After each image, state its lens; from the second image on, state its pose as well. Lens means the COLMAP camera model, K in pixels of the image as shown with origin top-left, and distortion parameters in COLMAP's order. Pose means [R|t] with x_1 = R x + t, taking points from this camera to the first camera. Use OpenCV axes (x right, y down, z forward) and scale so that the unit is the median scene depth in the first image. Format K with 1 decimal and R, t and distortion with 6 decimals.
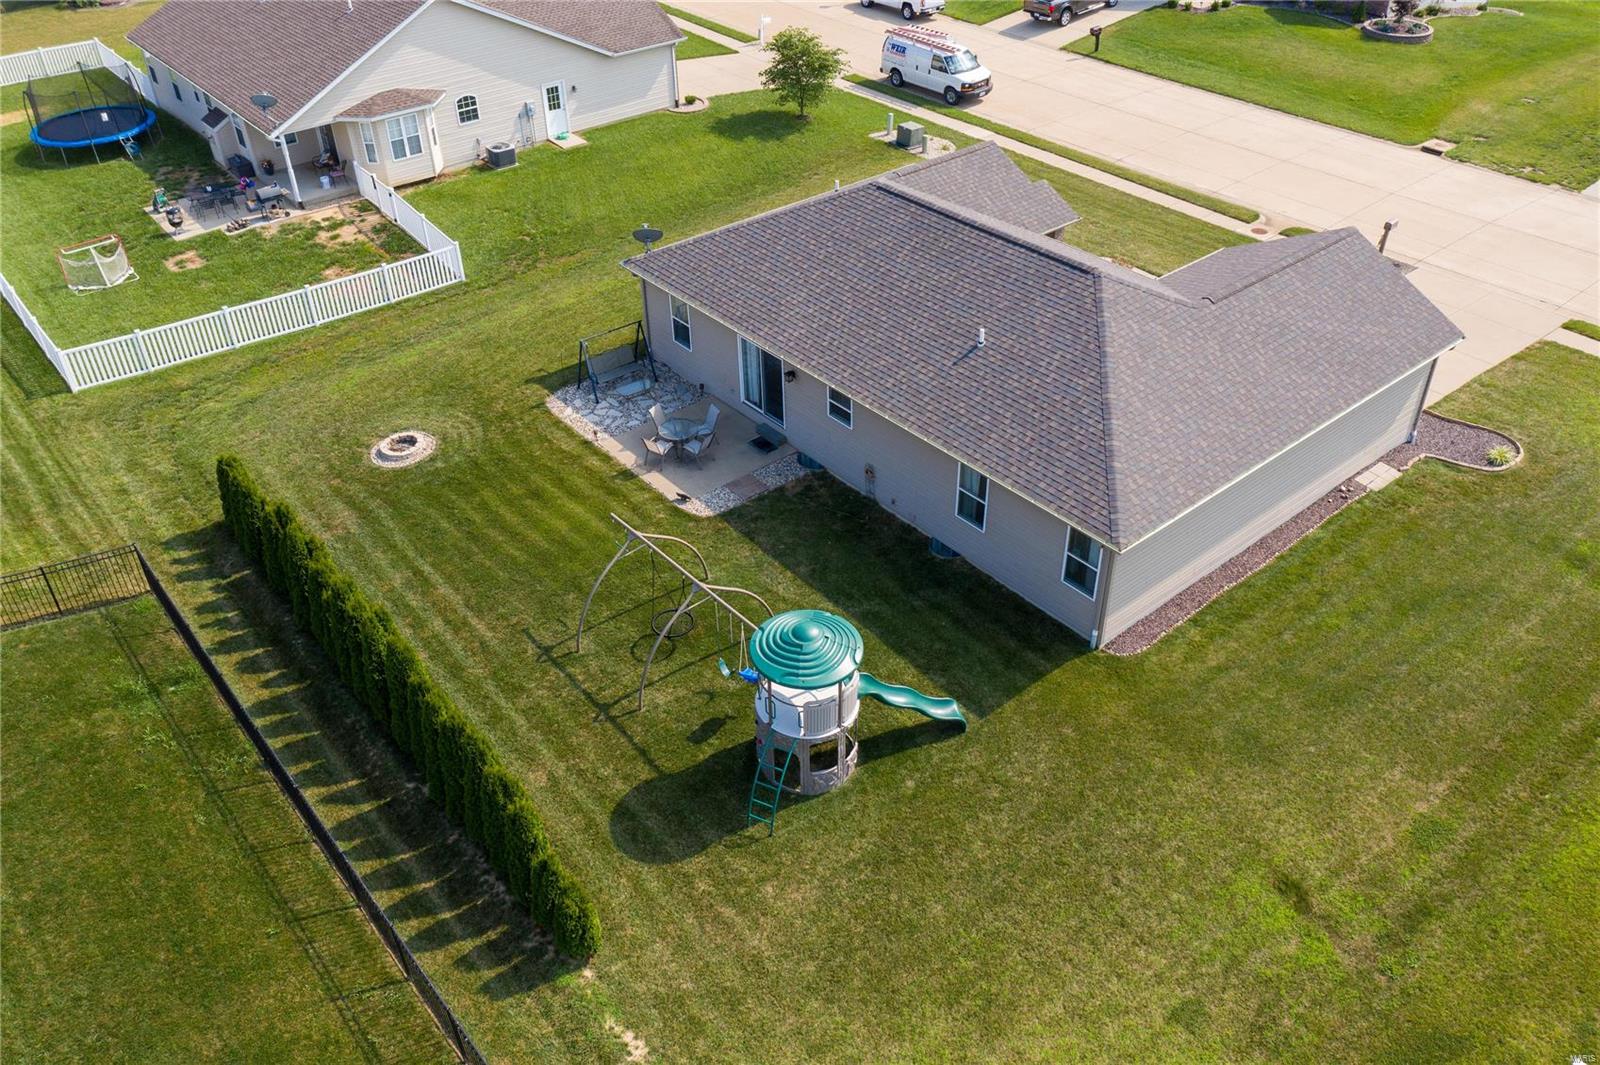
lens RADIAL K [[1251.9, 0, 800.0], [0, 1251.9, 532.5], [0, 0, 1]] dist [0.001308, -0.001002]
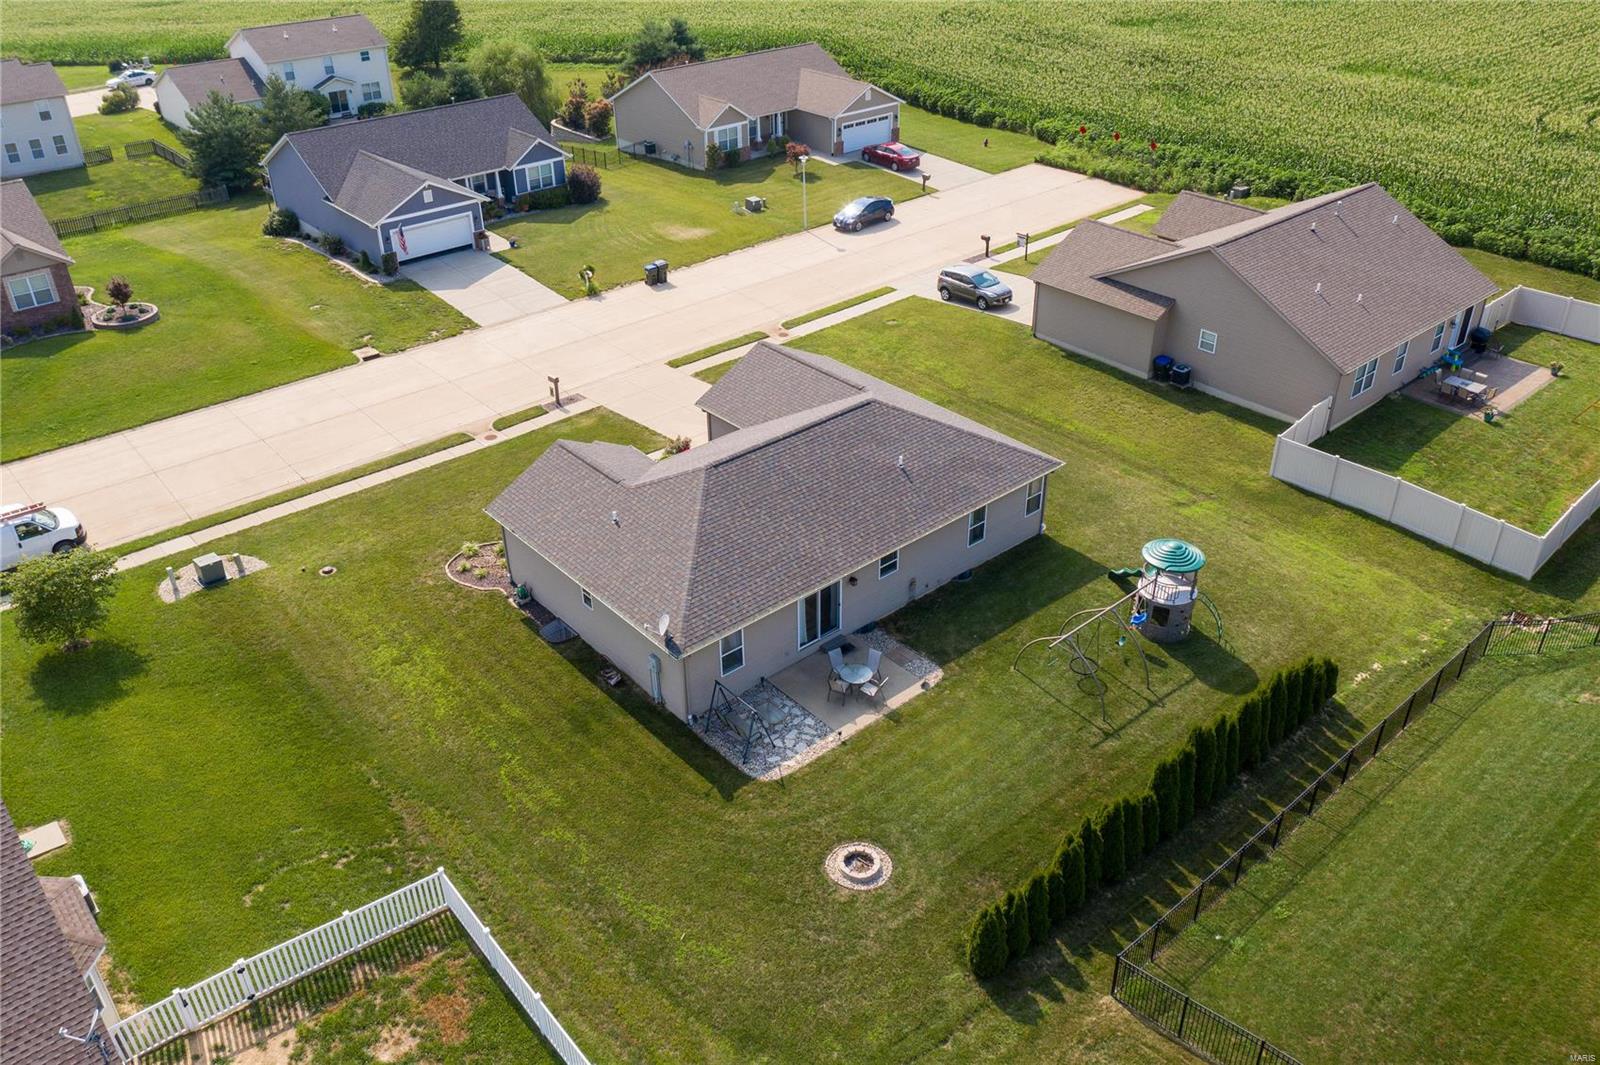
lens RADIAL K [[1238.8, 0, 801.2], [0, 1238.8, 561.5], [0, 0, 1]] dist [0.005865, 0.002837]
pose [[-0.017238, -0.531821, 0.846681, -0.703937], [0.608830, 0.666131, 0.430809, -0.470405], [-0.793114, 0.522911, 0.312306, 0.404644]]
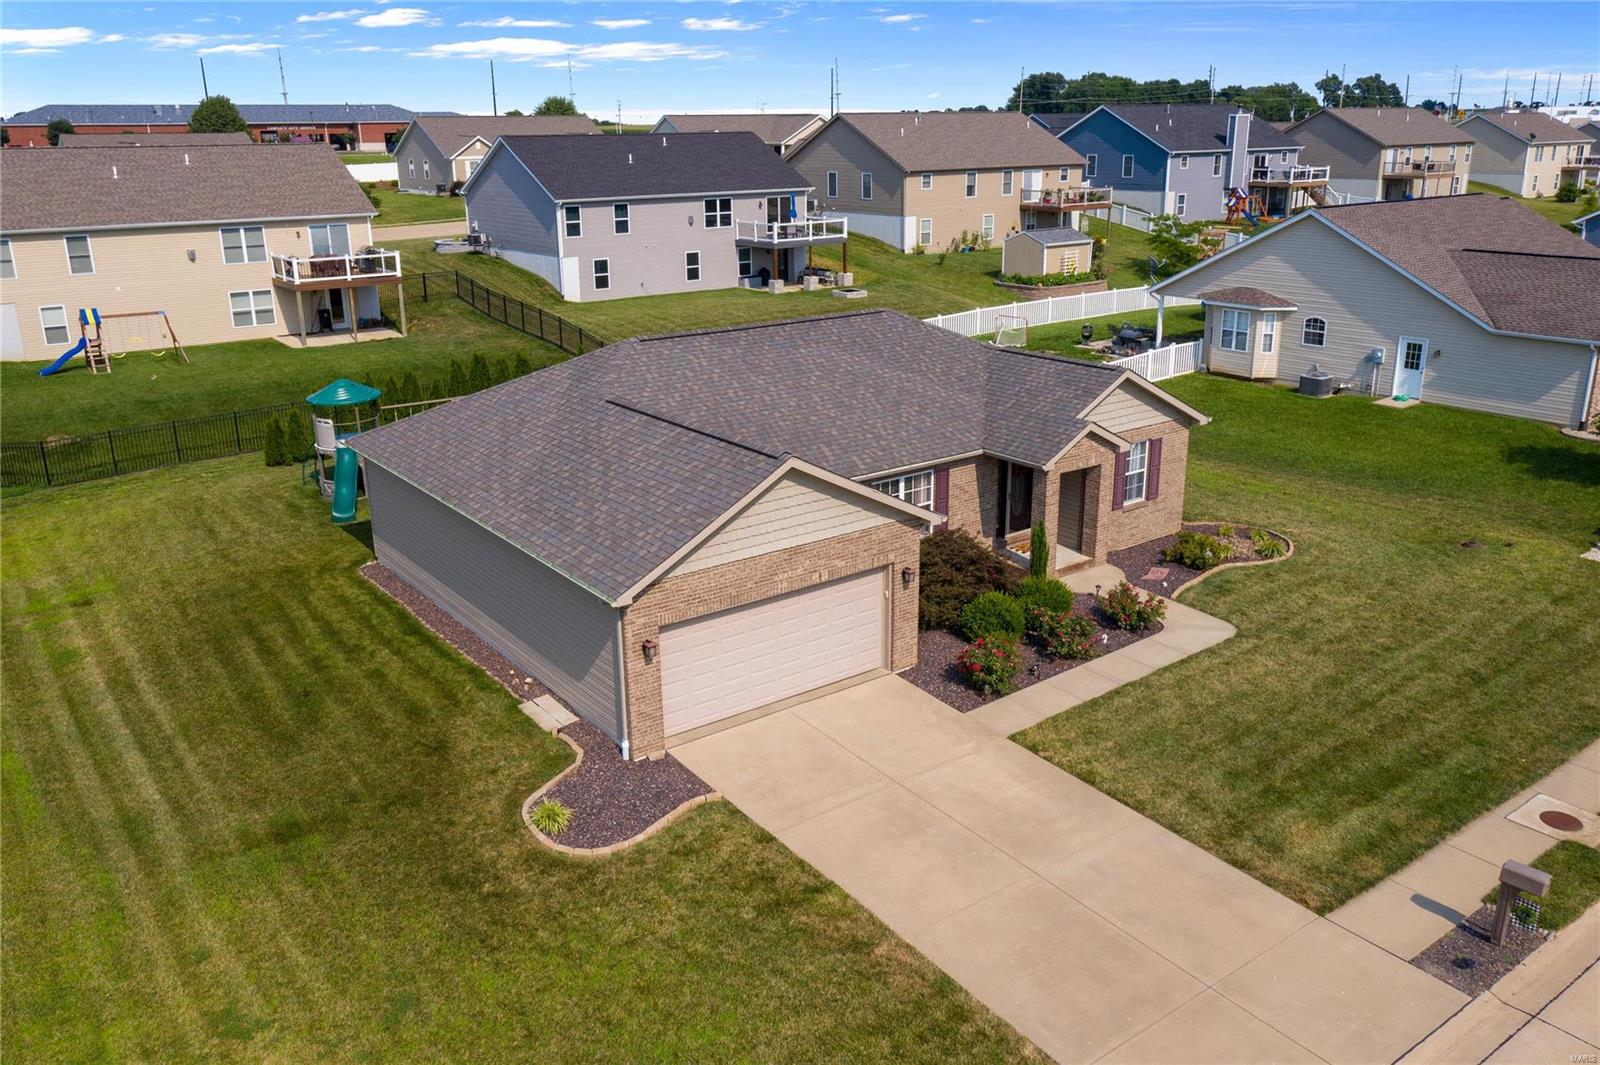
lens RADIAL K [[1238.8, 0, 801.2], [0, 1238.8, 561.5], [0, 0, 1]] dist [0.005865, 0.002837]
pose [[-0.048661, 0.347731, -0.936331, 0.708747], [-0.585146, 0.749802, 0.308869, -0.269154], [0.809466, 0.562920, 0.166988, 0.620303]]
